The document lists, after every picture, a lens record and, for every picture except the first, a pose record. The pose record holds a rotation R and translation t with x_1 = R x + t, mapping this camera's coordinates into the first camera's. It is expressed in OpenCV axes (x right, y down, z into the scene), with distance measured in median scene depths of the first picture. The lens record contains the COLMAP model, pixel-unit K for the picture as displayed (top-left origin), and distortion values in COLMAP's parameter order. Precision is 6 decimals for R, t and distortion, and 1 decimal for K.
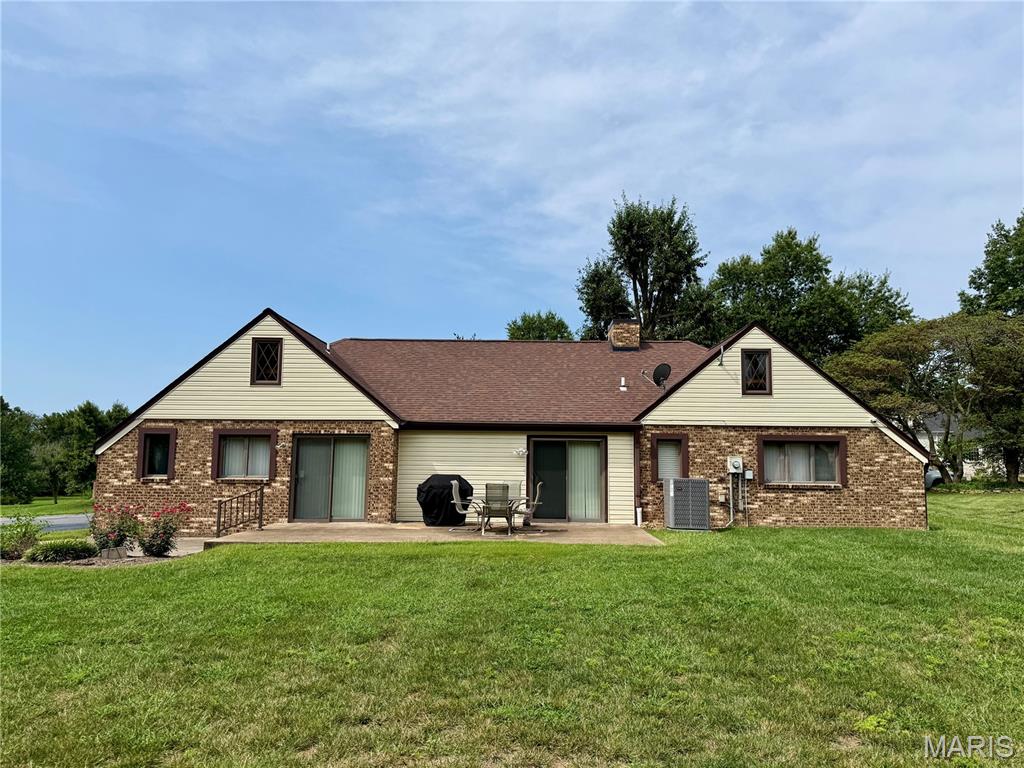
lens RADIAL K [[711.3, 0, 512.0], [0, 711.3, 384.0], [0, 0, 1]] dist [0.167890, -0.278123]
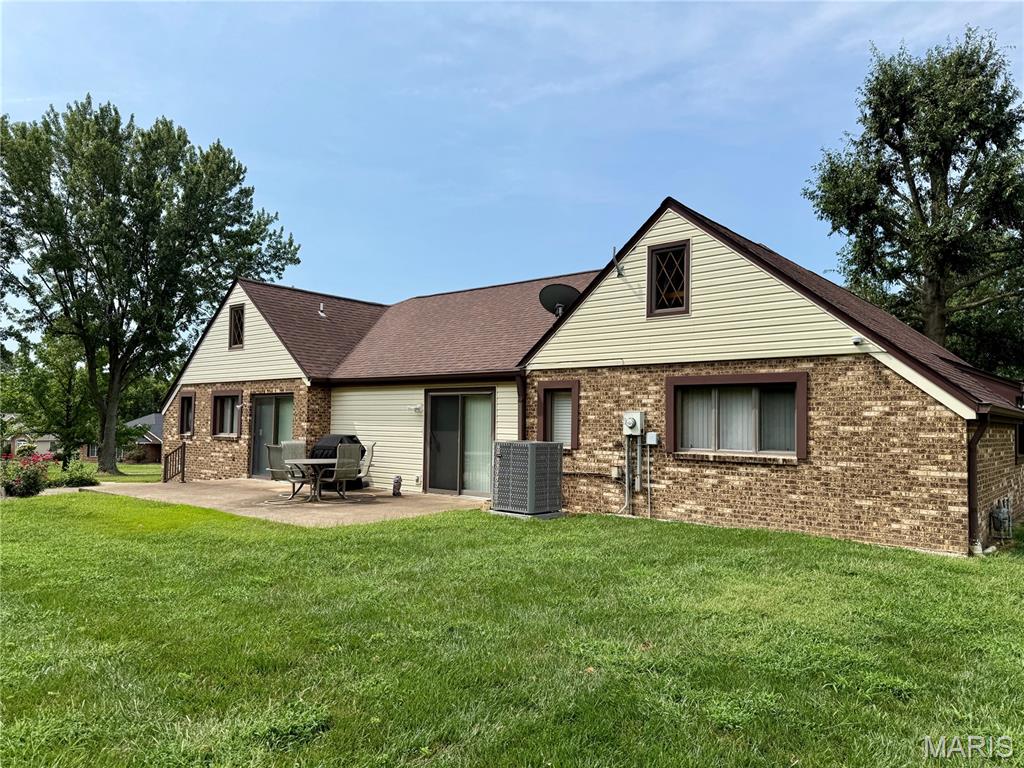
lens RADIAL K [[711.3, 0, 512.0], [0, 711.3, 384.0], [0, 0, 1]] dist [0.167890, -0.278123]
pose [[0.768446, -0.034404, -0.638989, 0.643959], [0.066822, 0.997409, 0.026658, 0.050364], [0.636416, -0.063184, 0.768754, 0.421072]]
